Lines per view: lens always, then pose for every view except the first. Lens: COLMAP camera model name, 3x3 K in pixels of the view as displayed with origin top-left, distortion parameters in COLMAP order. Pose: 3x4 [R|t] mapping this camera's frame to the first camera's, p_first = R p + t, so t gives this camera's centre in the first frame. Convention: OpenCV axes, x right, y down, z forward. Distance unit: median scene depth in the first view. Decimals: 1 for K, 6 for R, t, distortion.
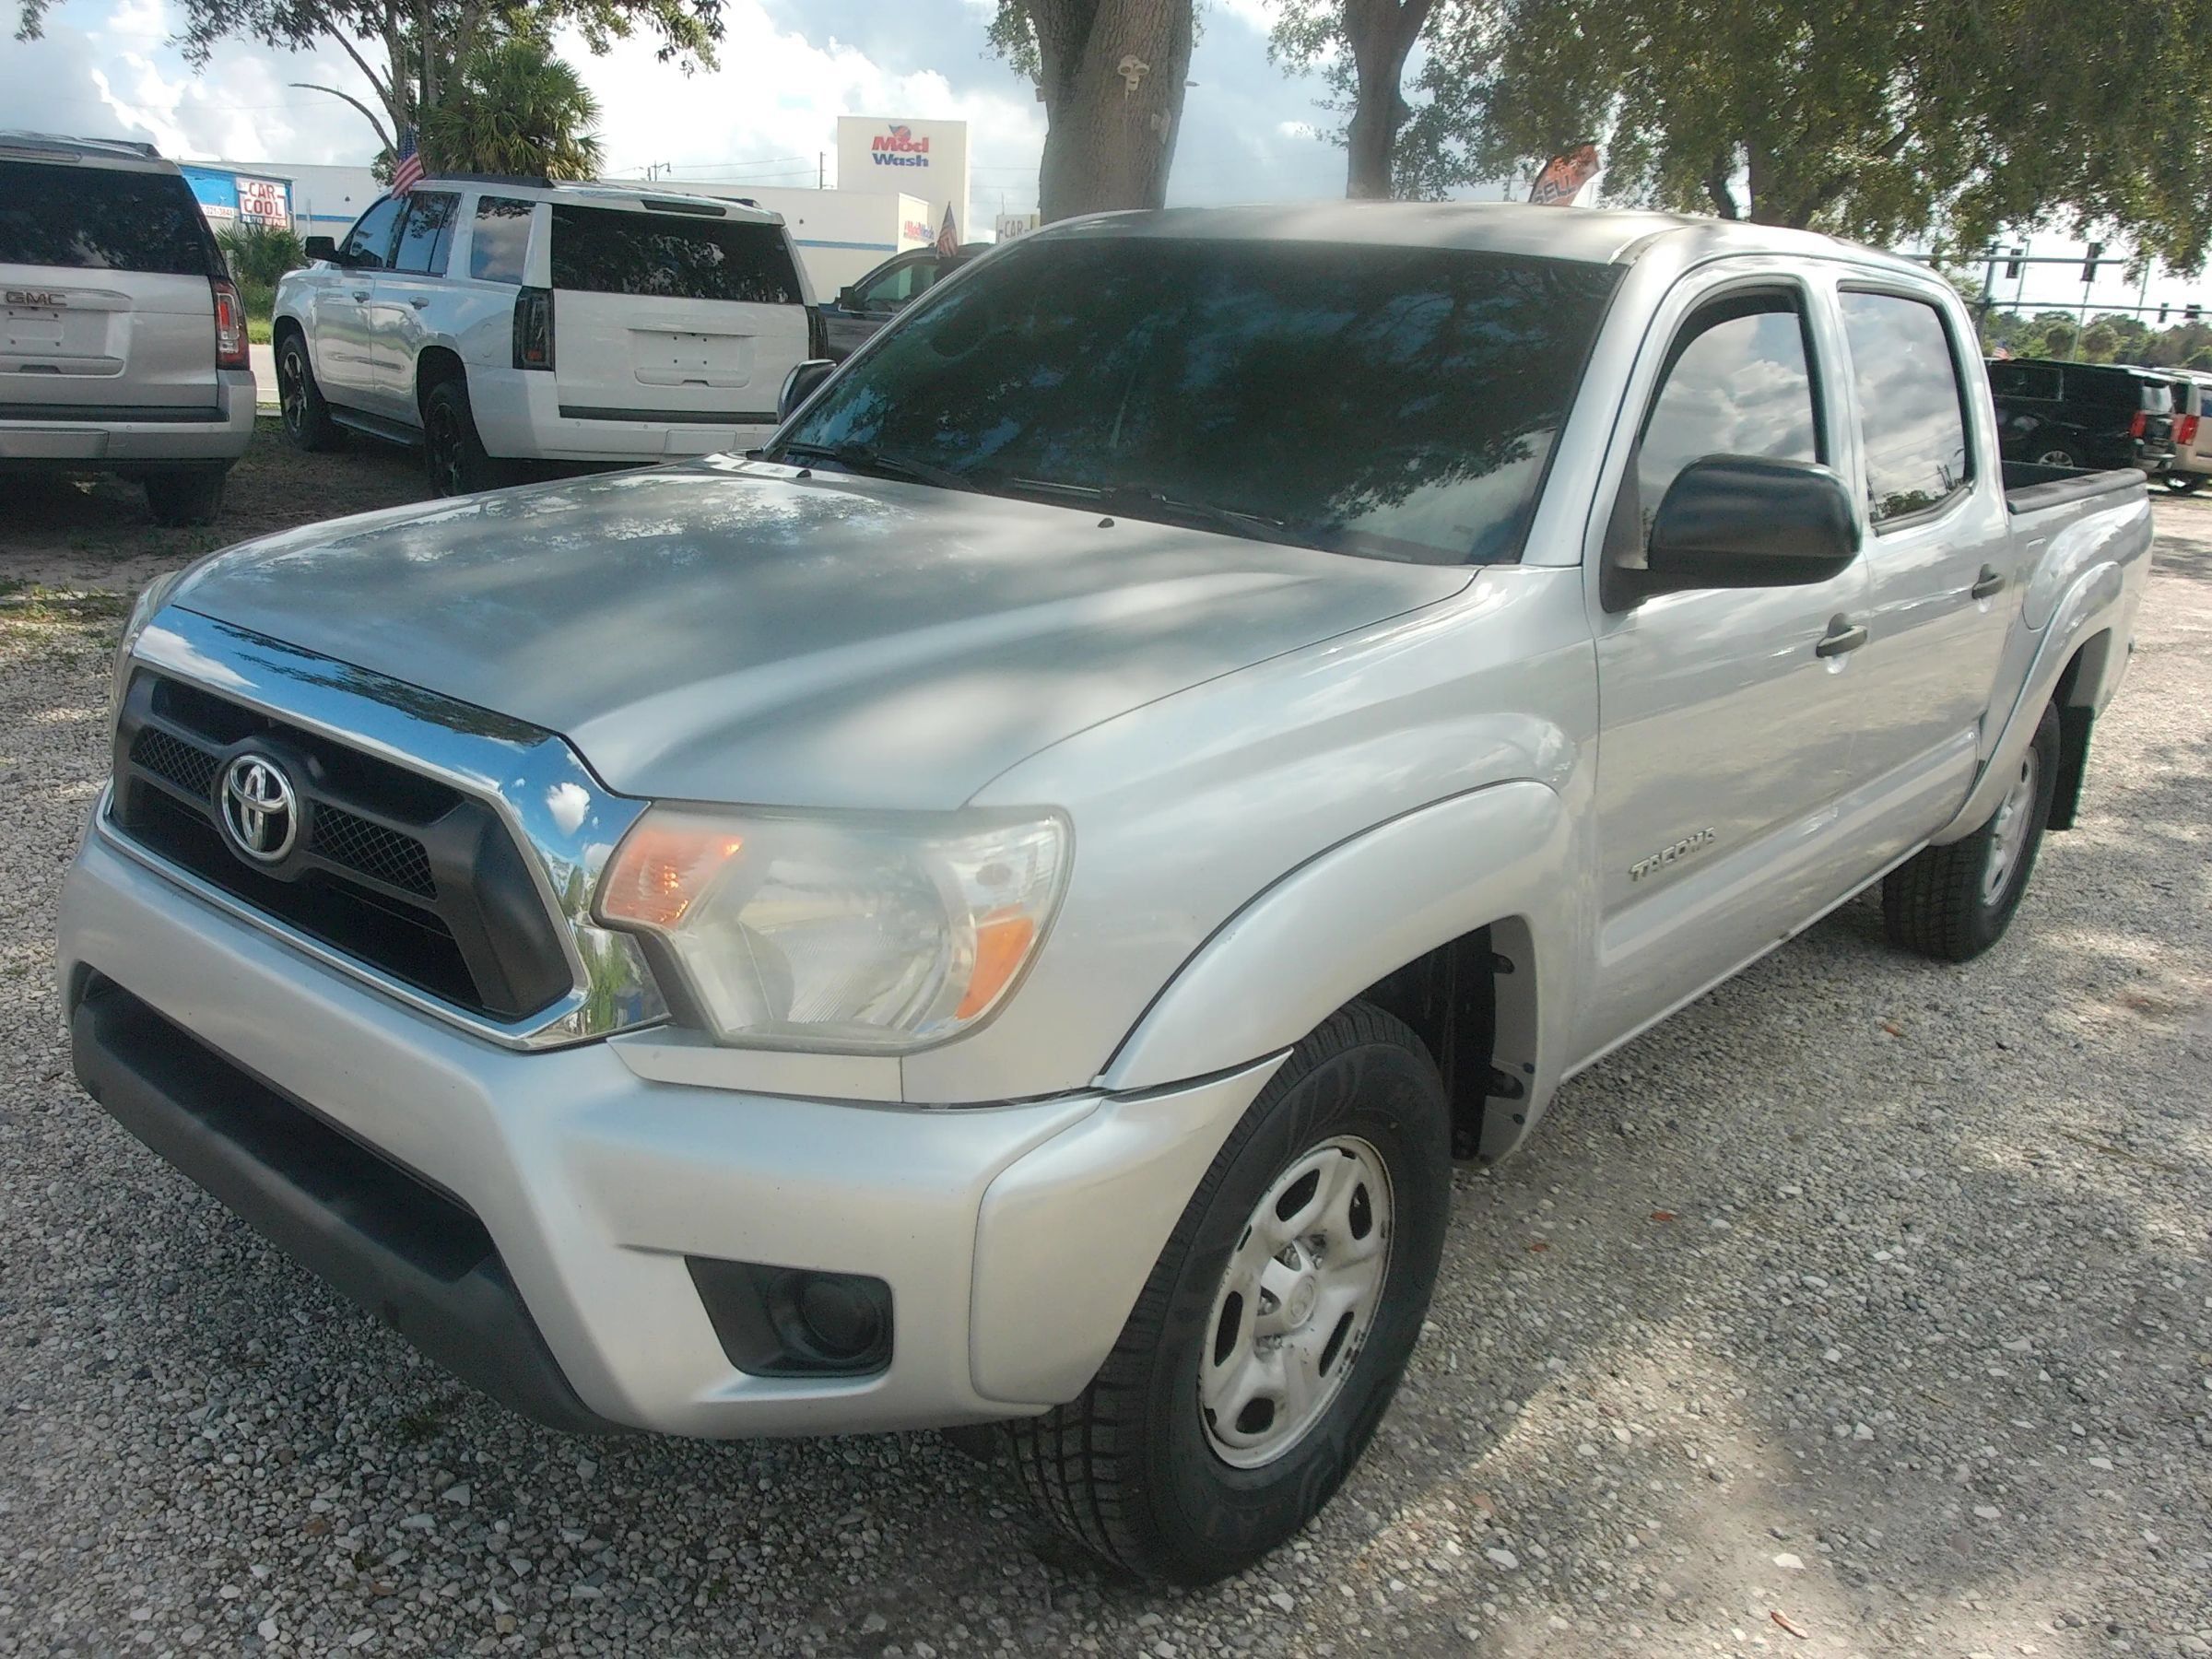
lens RADIAL K [[1814.3, 0, 1093.5], [0, 1814.3, 848.9], [0, 0, 1]] dist [0.040185, -0.089884]
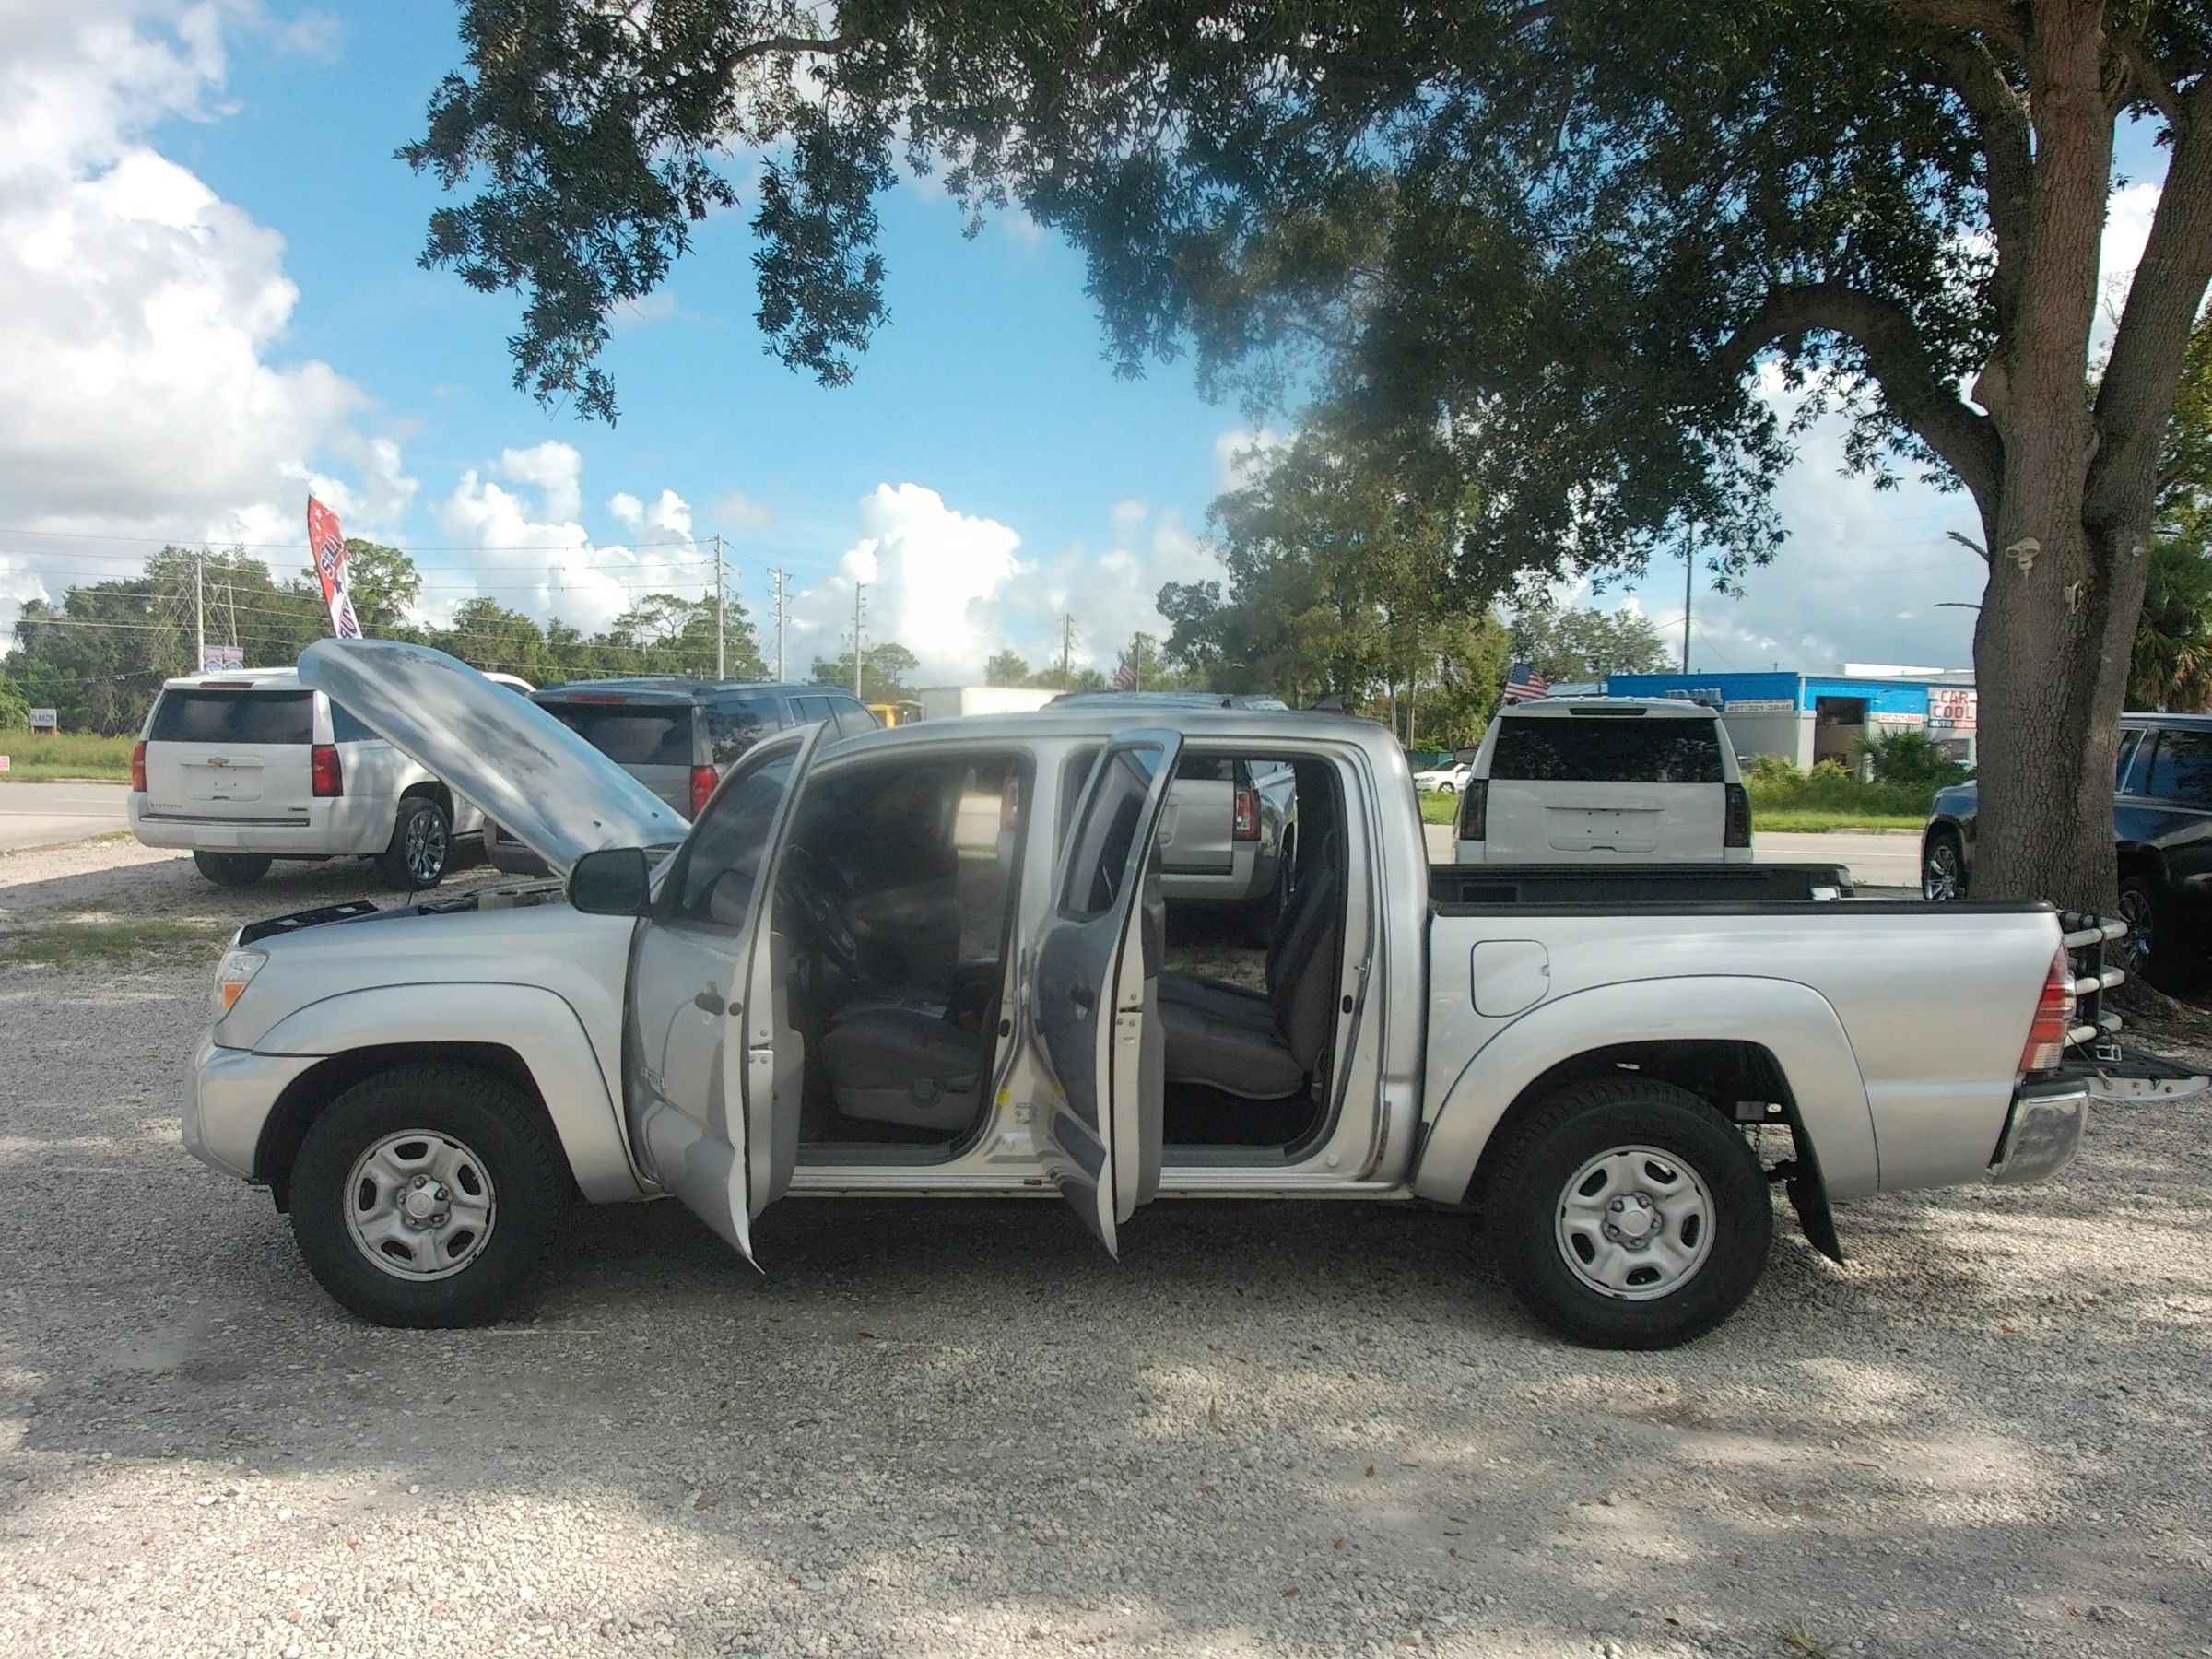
lens RADIAL K [[1814.3, 0, 1093.5], [0, 1814.3, 848.9], [0, 0, 1]] dist [0.040185, -0.089884]
pose [[0.615762, -0.010037, -0.787868, 0.522518], [-0.197245, 0.966118, -0.166466, 0.007646], [0.762844, 0.257907, 0.592919, 0.041388]]
